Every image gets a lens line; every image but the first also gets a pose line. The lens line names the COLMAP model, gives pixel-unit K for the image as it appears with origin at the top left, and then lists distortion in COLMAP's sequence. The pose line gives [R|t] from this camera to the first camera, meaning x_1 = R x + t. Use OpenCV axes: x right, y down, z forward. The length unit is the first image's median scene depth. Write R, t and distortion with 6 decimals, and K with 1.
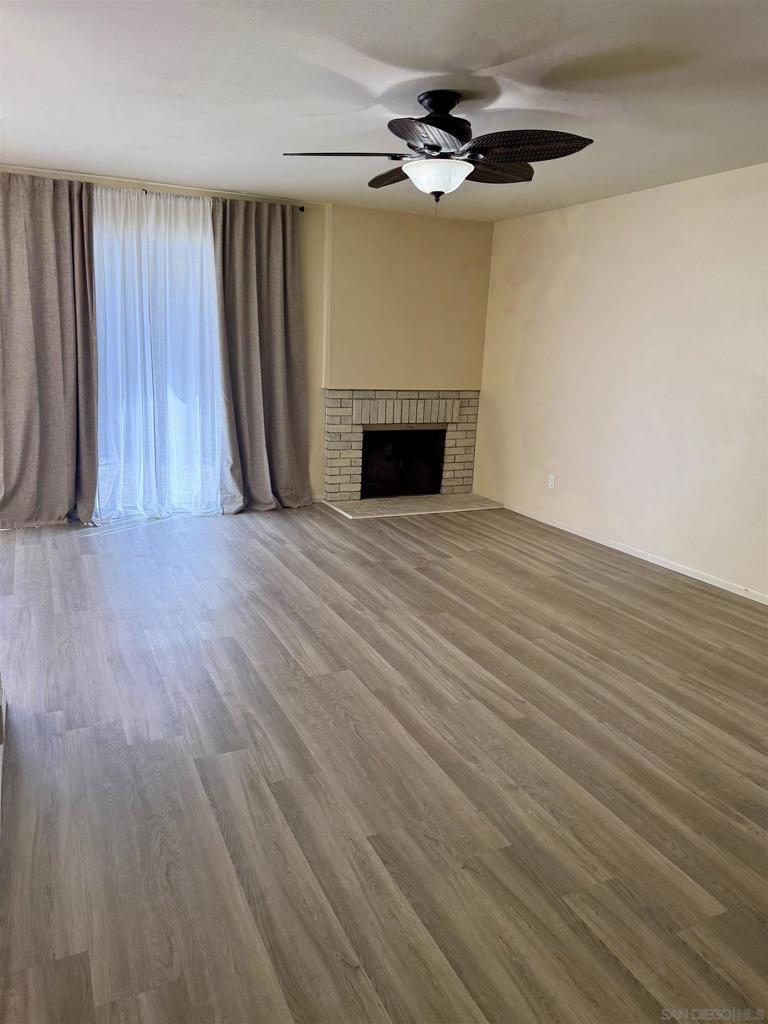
lens RADIAL K [[712.1, 0, 384.0], [0, 712.1, 512.0], [0, 0, 1]] dist [0.089277, -0.134949]
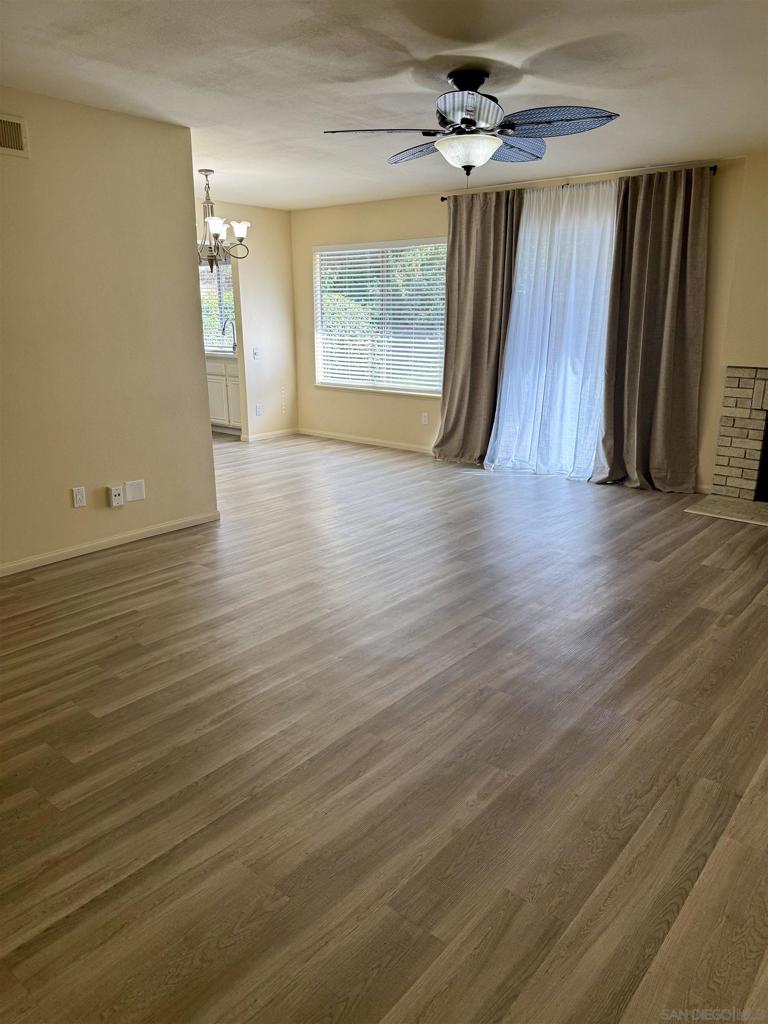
lens RADIAL K [[720.6, 0, 384.0], [0, 720.6, 512.0], [0, 0, 1]] dist [0.093524, -0.217067]
pose [[0.418139, 0.205900, -0.884740, 0.641492], [-0.192603, 0.971923, 0.135163, -0.042666], [0.887730, 0.113886, 0.446056, 0.282762]]
